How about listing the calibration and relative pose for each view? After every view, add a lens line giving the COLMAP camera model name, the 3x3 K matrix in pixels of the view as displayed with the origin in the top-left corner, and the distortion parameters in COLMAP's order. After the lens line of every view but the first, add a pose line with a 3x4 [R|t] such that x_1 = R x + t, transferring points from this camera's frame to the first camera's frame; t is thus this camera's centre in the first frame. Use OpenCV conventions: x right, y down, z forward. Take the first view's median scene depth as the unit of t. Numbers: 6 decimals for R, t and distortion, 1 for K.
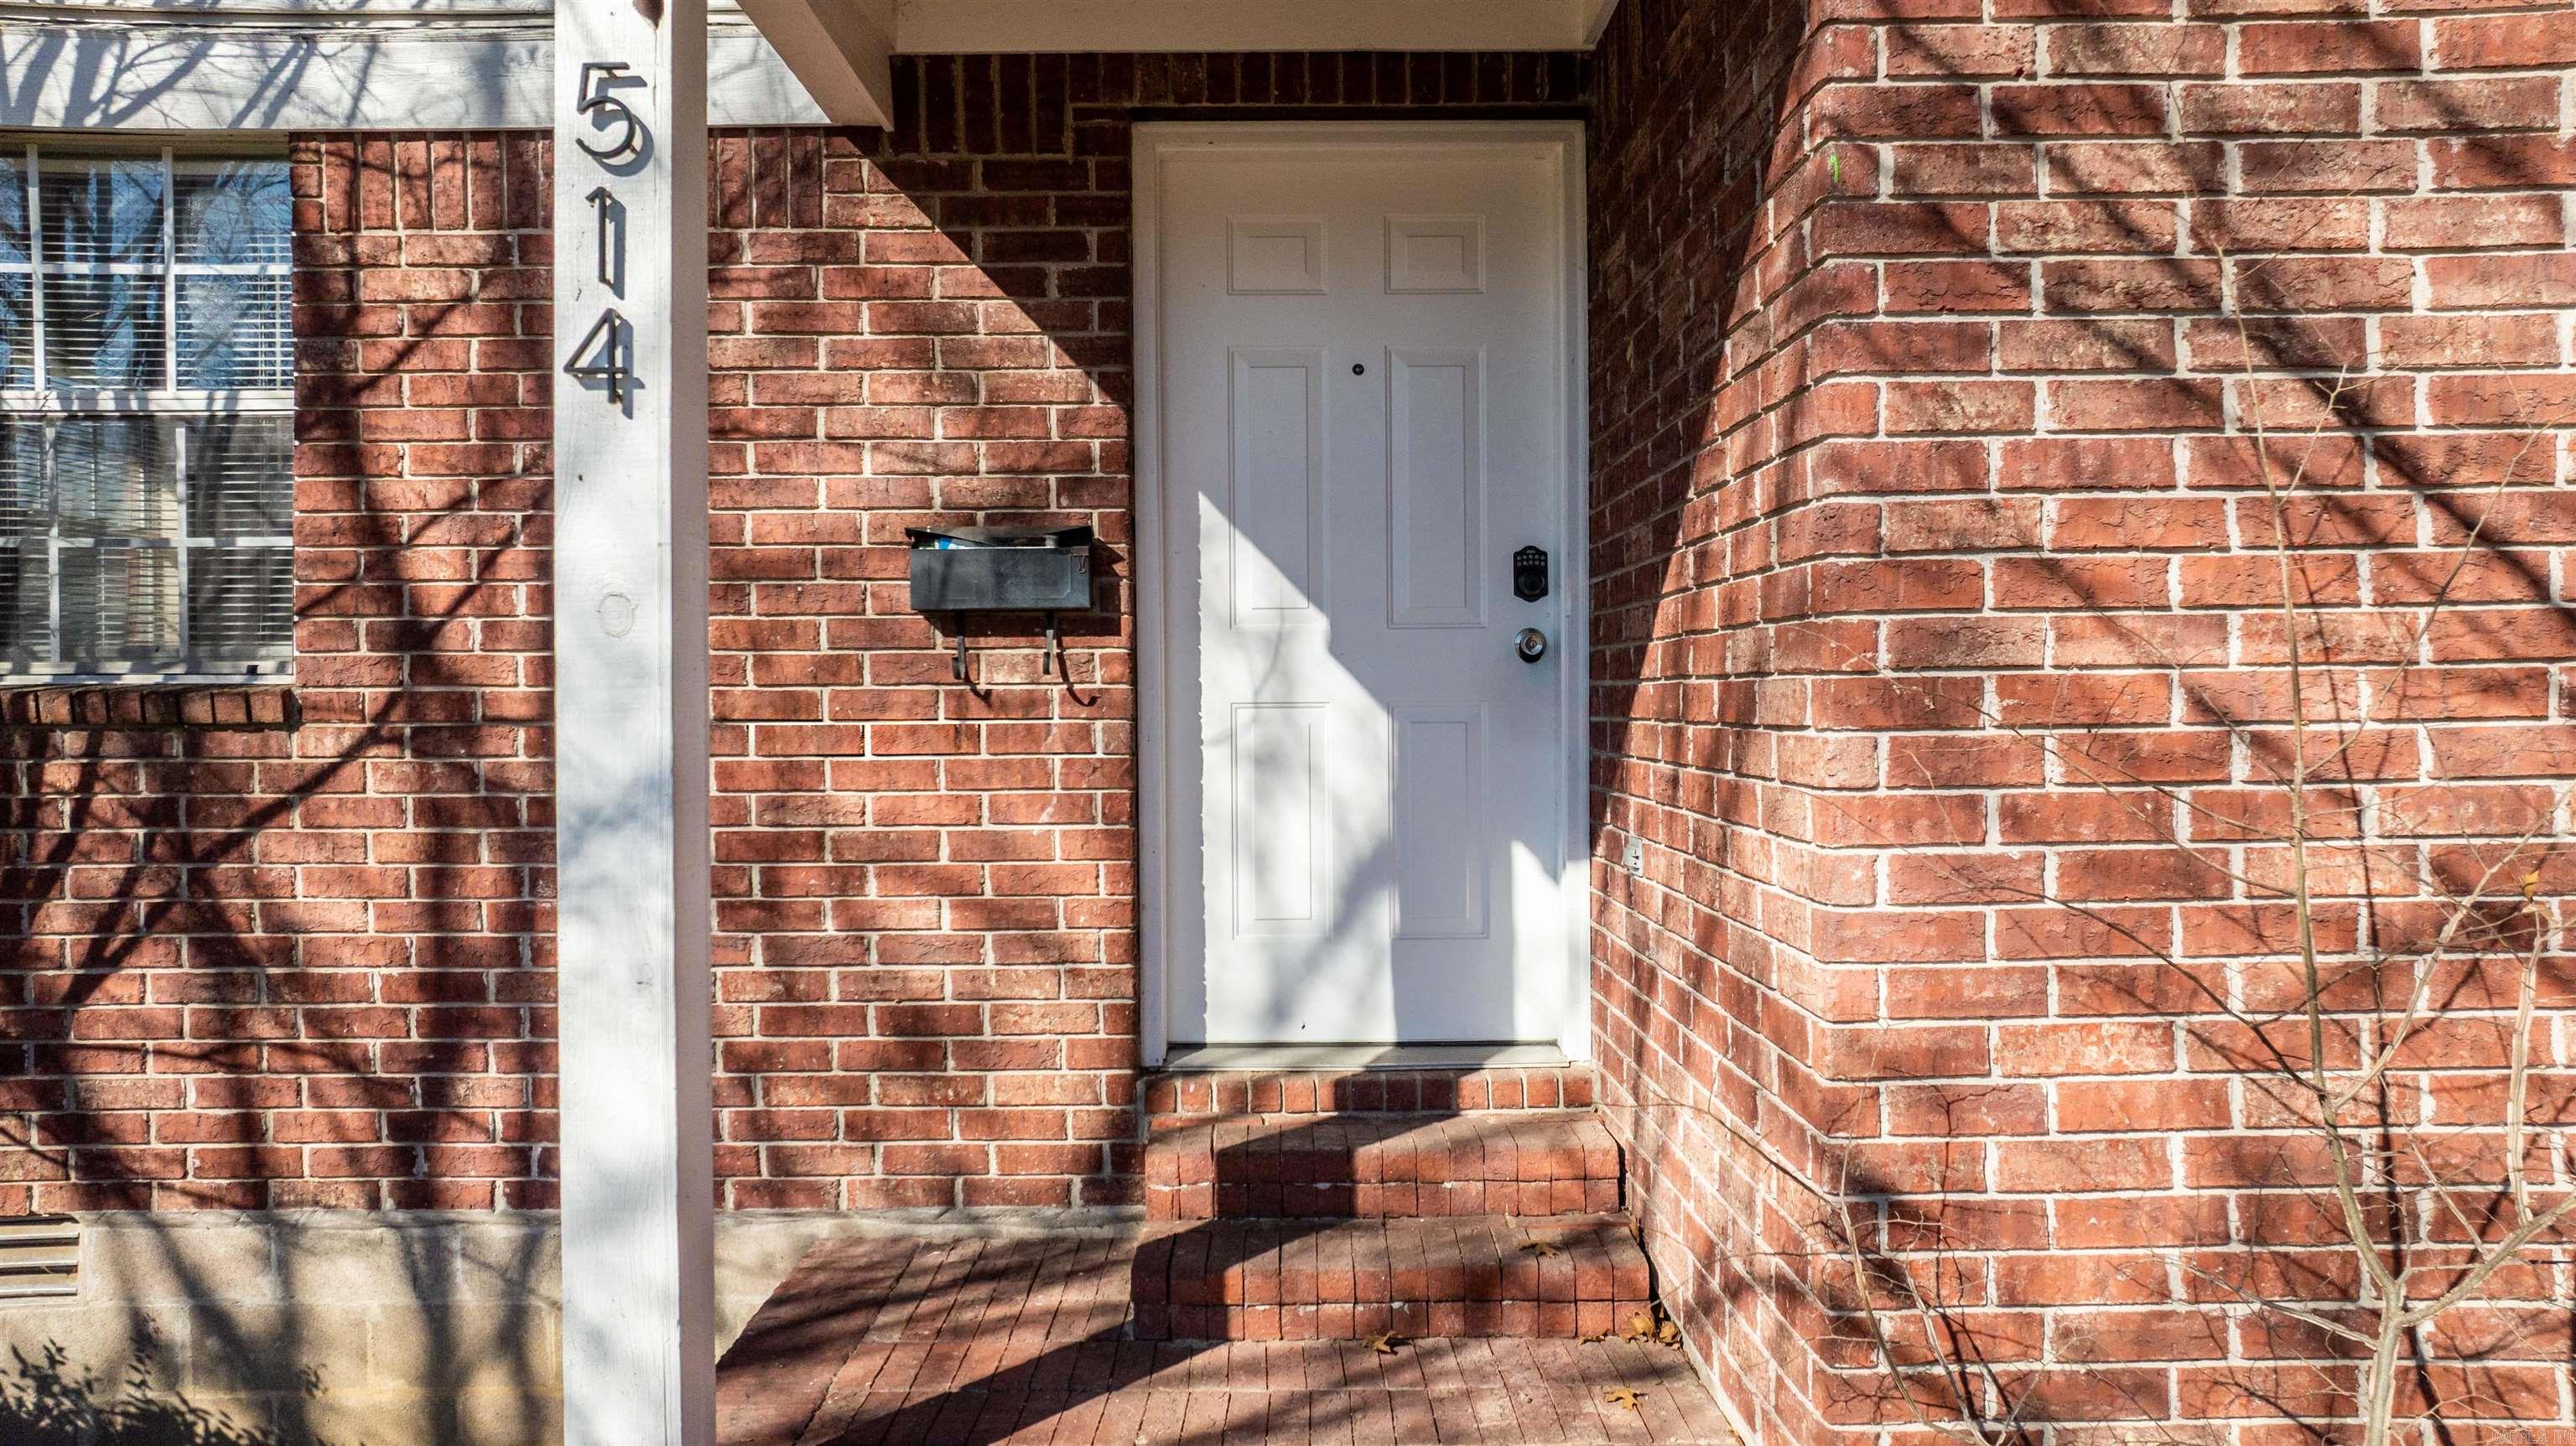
lens RADIAL K [[1810.2, 0, 1285.3], [0, 1810.2, 722.9], [0, 0, 1]] dist [-0.021833, 0.013346]
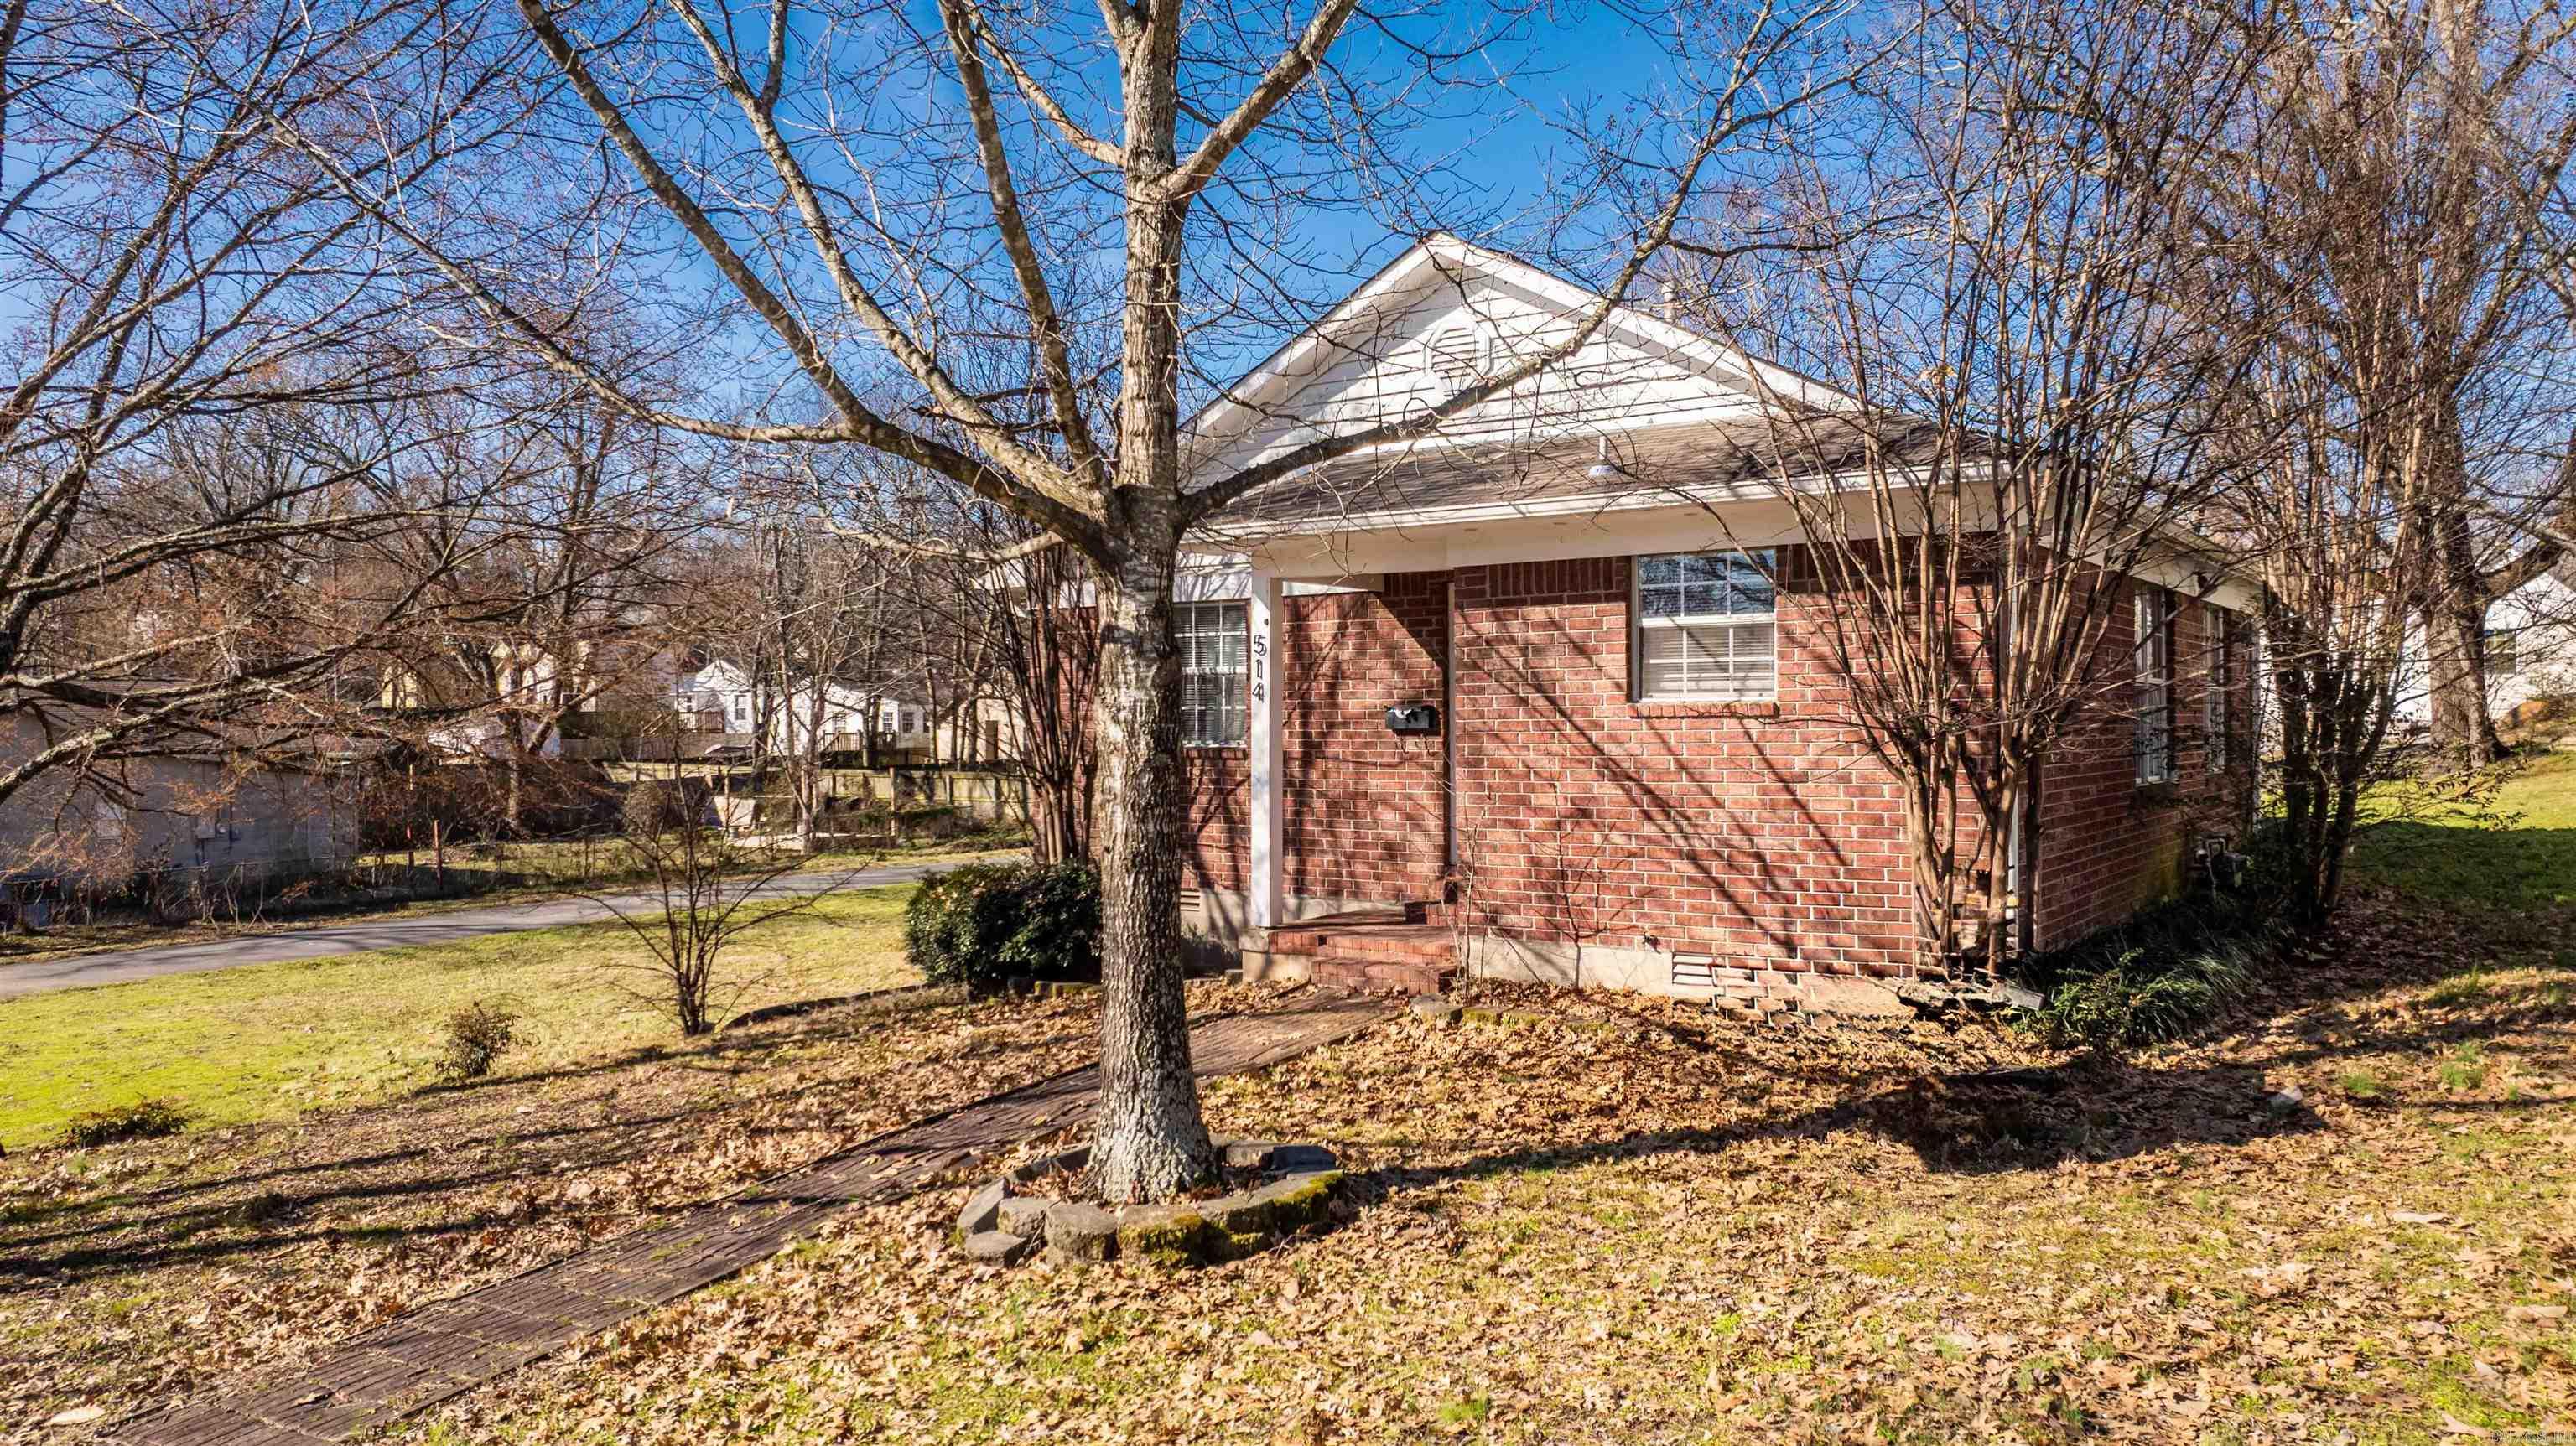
lens RADIAL K [[1810.2, 0, 1299.0], [0, 1810.2, 713.1], [0, 0, 1]] dist [-0.021833, 0.013346]
pose [[0.814296, -0.000559, -0.580449, 1.686524], [-0.006387, 0.999930, -0.009923, -0.056775], [0.580415, 0.011787, 0.814236, -1.951835]]
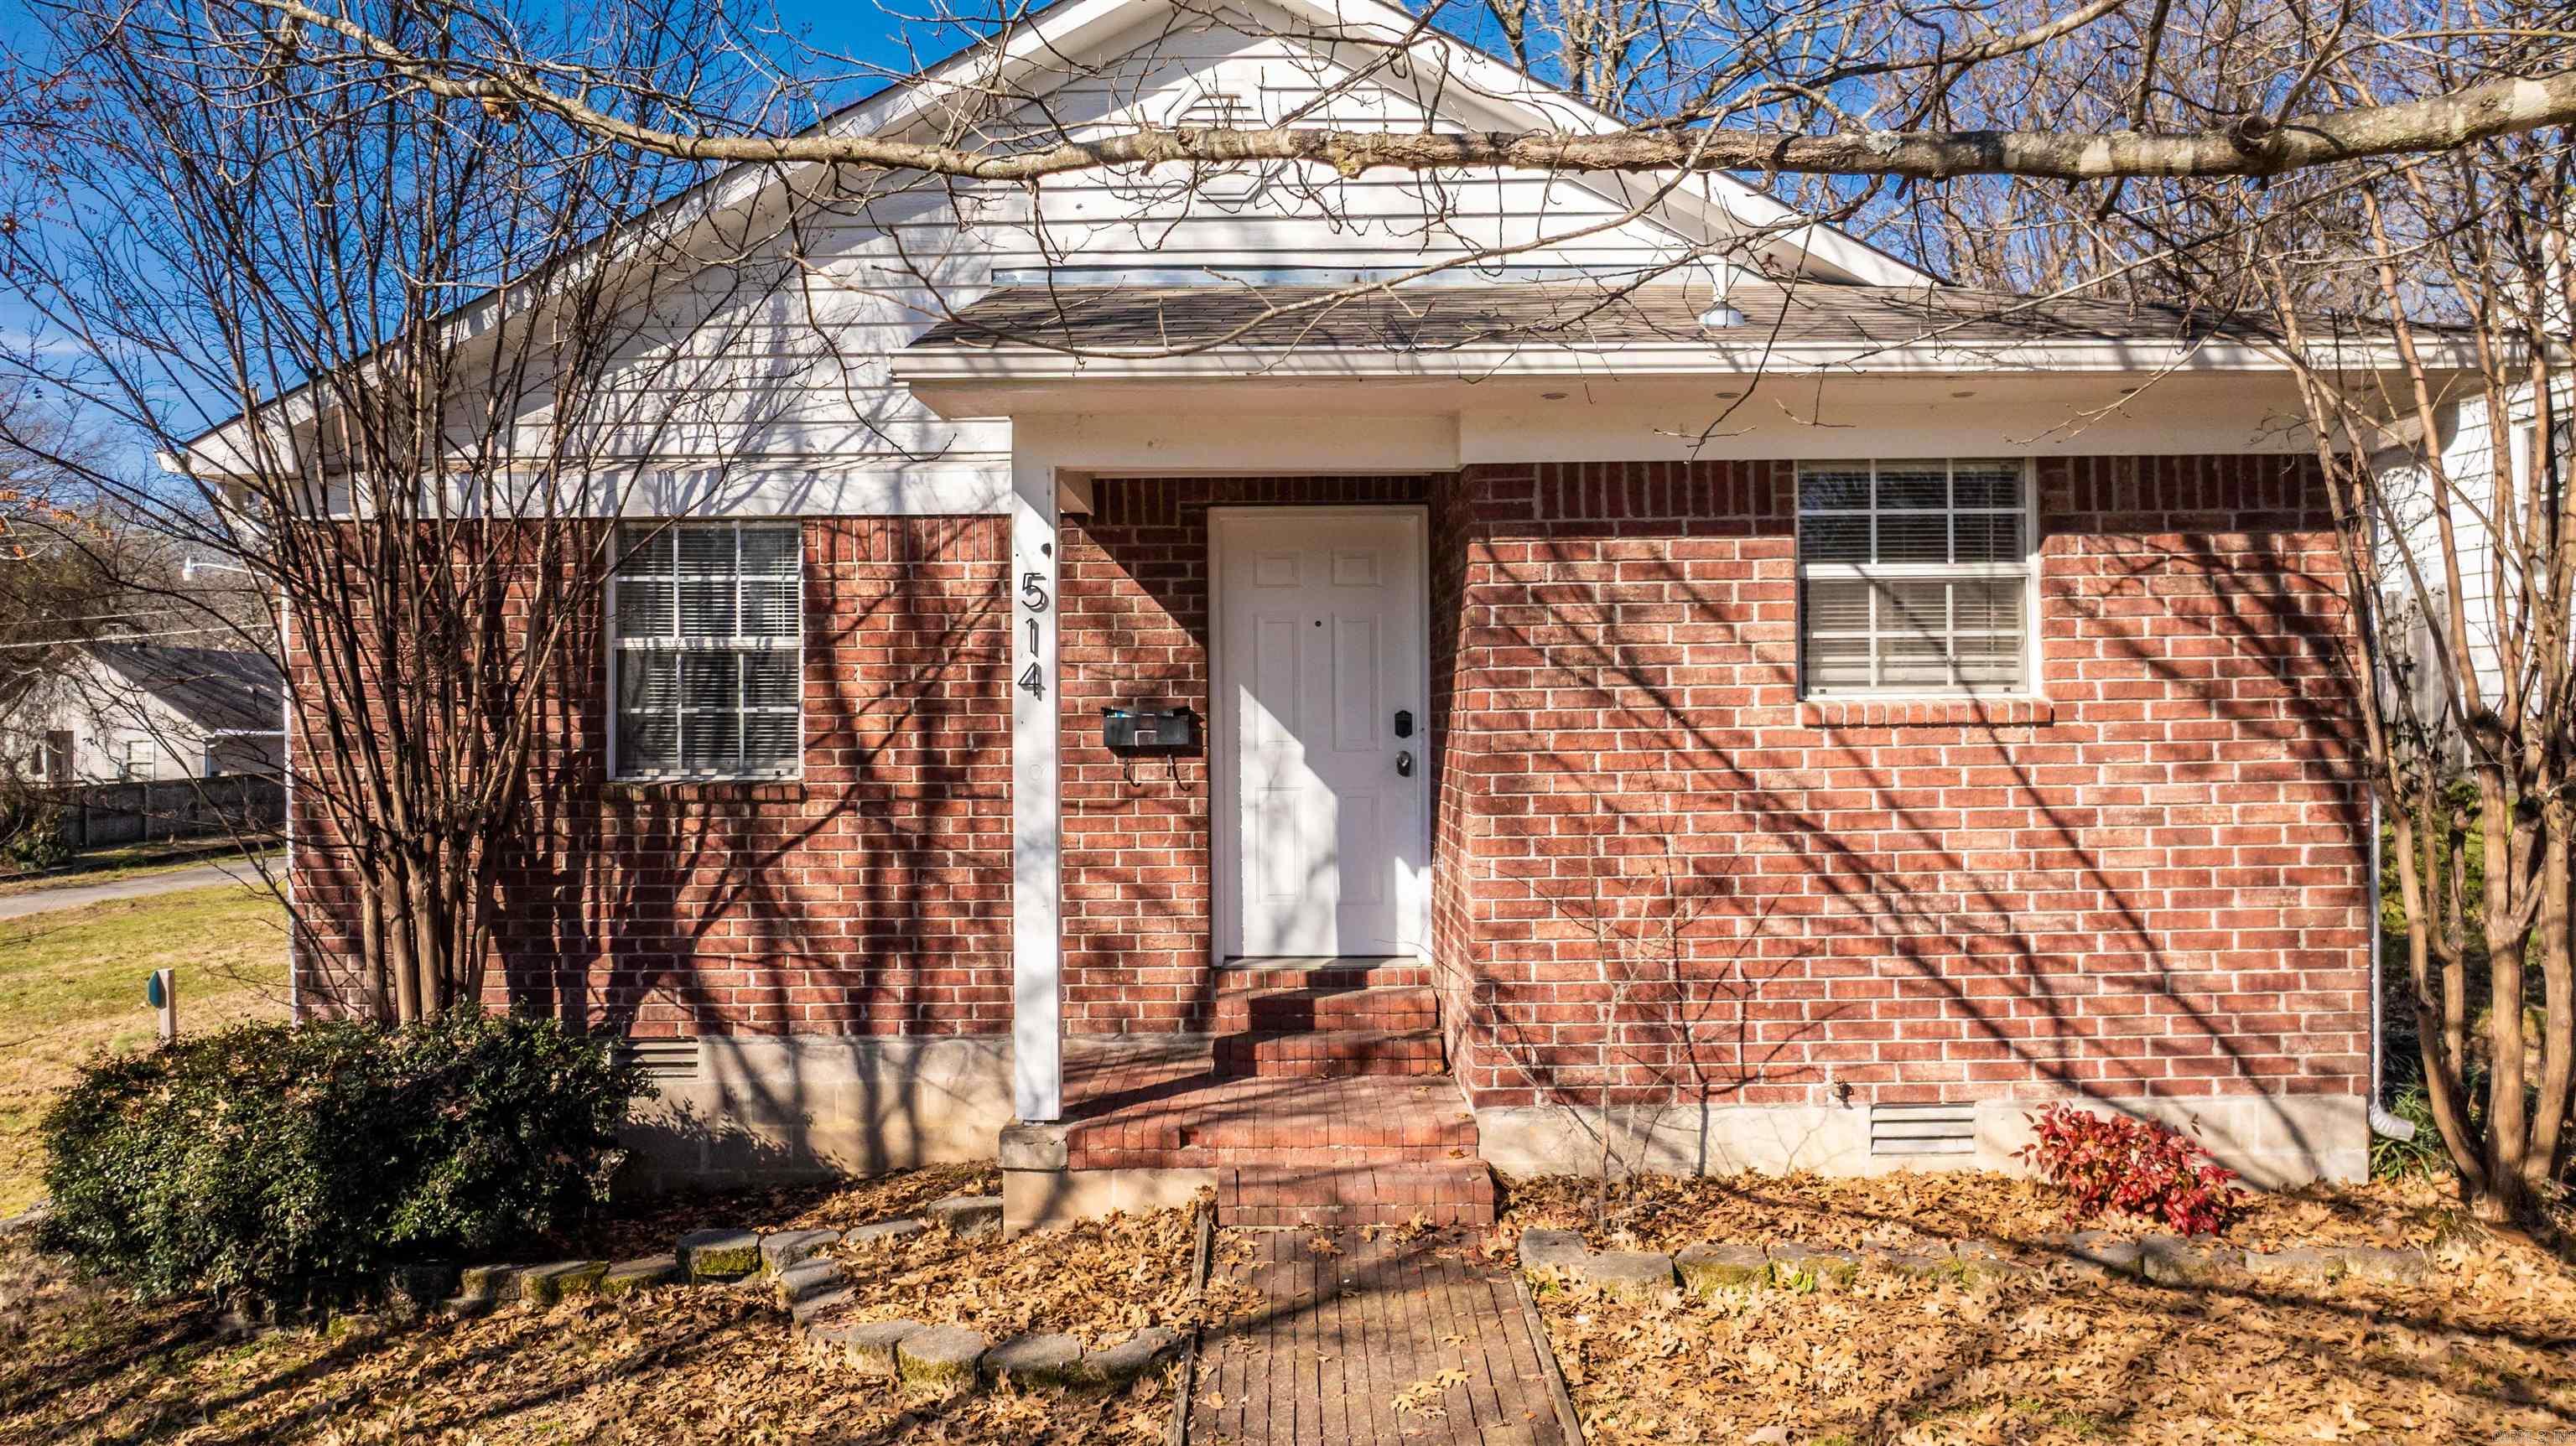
lens RADIAL K [[1810.2, 0, 1292.1], [0, 1810.2, 726.8], [0, 0, 1]] dist [-0.021833, 0.013346]
pose [[0.999998, -0.001399, -0.001636, 0.015268], [0.001385, 0.999962, -0.008551, -0.065811], [0.001648, 0.008549, 0.999962, -1.086011]]
